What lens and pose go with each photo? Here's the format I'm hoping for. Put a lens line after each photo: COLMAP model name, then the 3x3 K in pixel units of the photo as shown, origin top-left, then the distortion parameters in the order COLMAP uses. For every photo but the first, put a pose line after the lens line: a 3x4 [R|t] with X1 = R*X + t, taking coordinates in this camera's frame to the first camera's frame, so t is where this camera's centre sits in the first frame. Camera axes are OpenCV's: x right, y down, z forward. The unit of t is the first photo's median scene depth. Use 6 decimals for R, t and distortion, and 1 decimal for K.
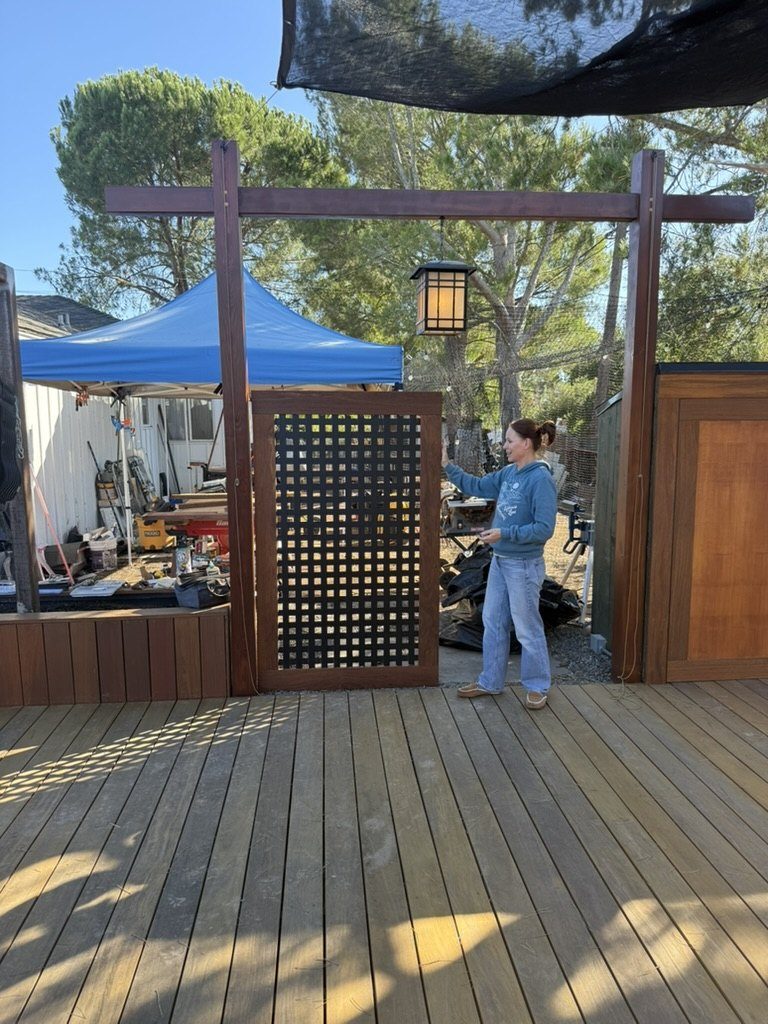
lens RADIAL K [[733.1, 0, 386.2], [0, 733.1, 516.4], [0, 0, 1]] dist [0.000178, -0.005051]
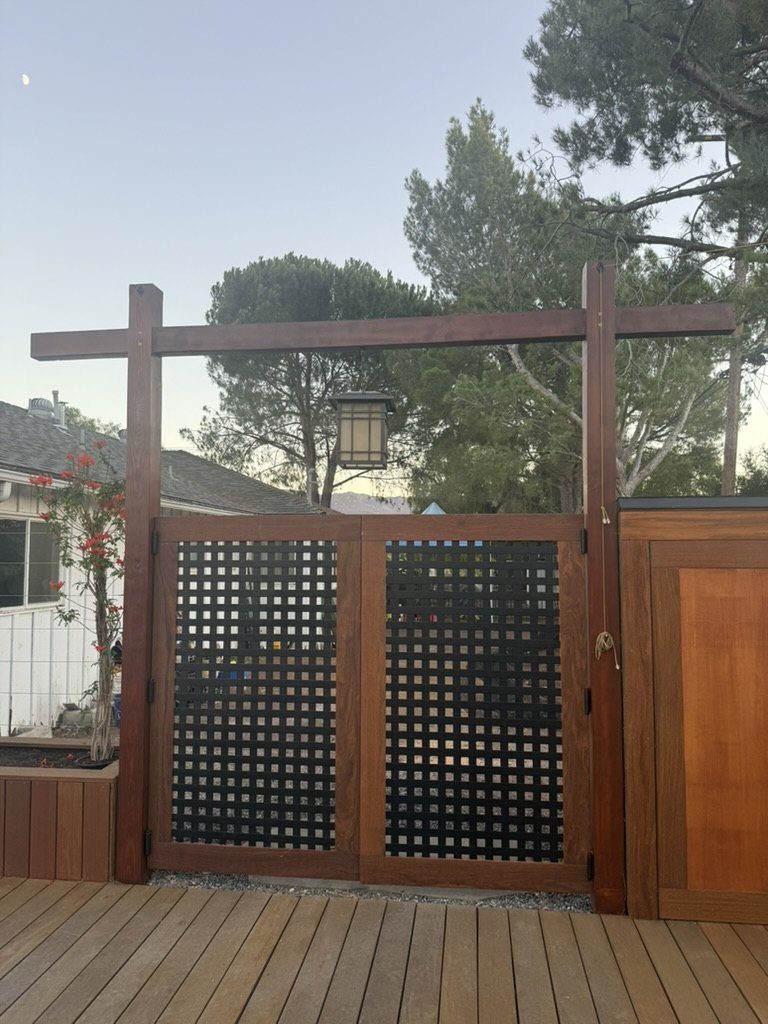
lens RADIAL K [[733.1, 0, 381.4], [0, 733.1, 509.9], [0, 0, 1]] dist [0.000178, -0.005051]
pose [[0.975700, -0.009531, -0.218902, 0.279853], [-0.036044, 0.978462, -0.203256, -0.017881], [0.216124, 0.206207, 0.954342, 0.150456]]
